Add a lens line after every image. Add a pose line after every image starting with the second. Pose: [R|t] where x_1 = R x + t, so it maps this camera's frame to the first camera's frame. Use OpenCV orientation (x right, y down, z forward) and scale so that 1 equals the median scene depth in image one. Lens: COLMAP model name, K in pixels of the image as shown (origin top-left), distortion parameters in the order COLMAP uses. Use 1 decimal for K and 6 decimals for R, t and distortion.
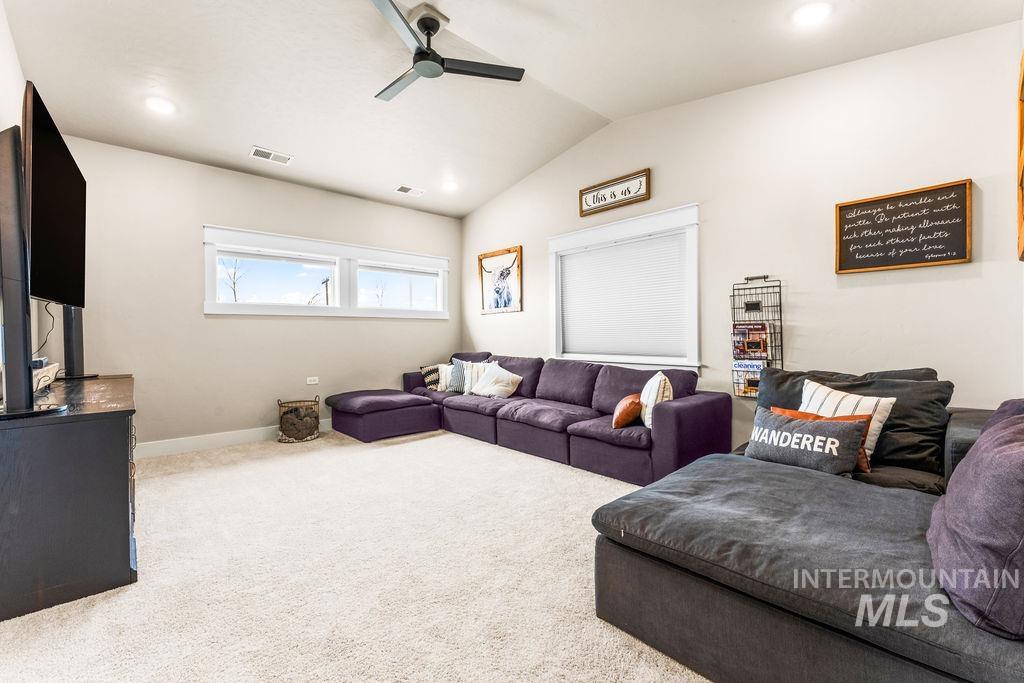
lens RADIAL K [[408.6, 0, 513.9], [0, 408.6, 338.0], [0, 0, 1]] dist [-0.000125, -0.000327]
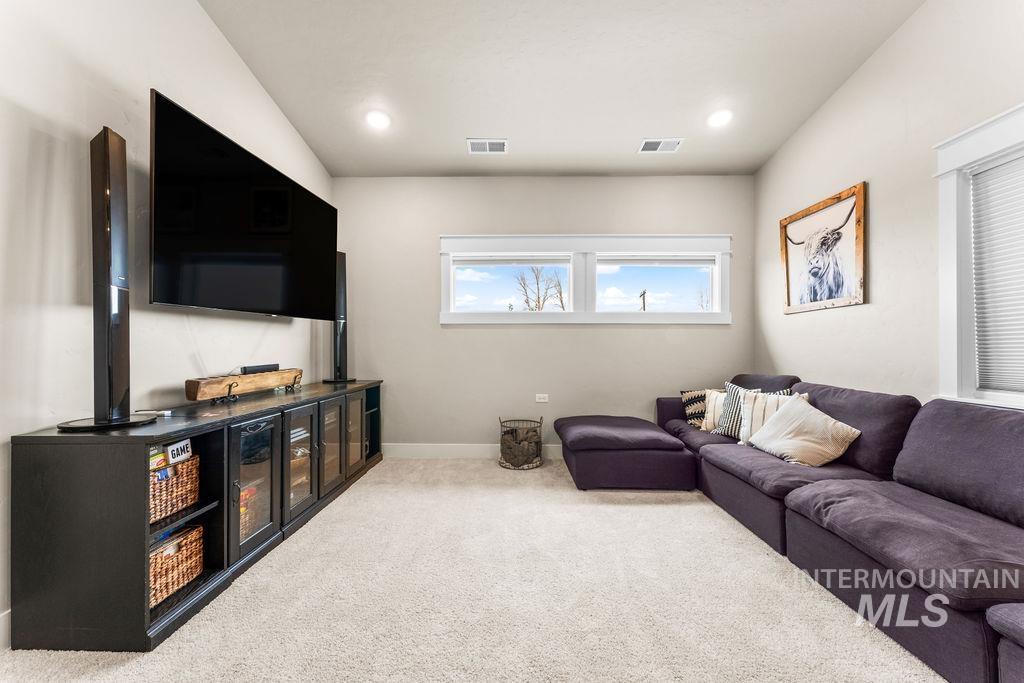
lens RADIAL K [[408.6, 0, 508.6], [0, 408.6, 343.9], [0, 0, 1]] dist [-0.000125, -0.000327]
pose [[0.728950, 0.003362, -0.684559, 0.047496], [-0.011560, 0.999906, -0.007398, -0.003448], [0.684470, 0.013306, 0.728920, 0.311390]]
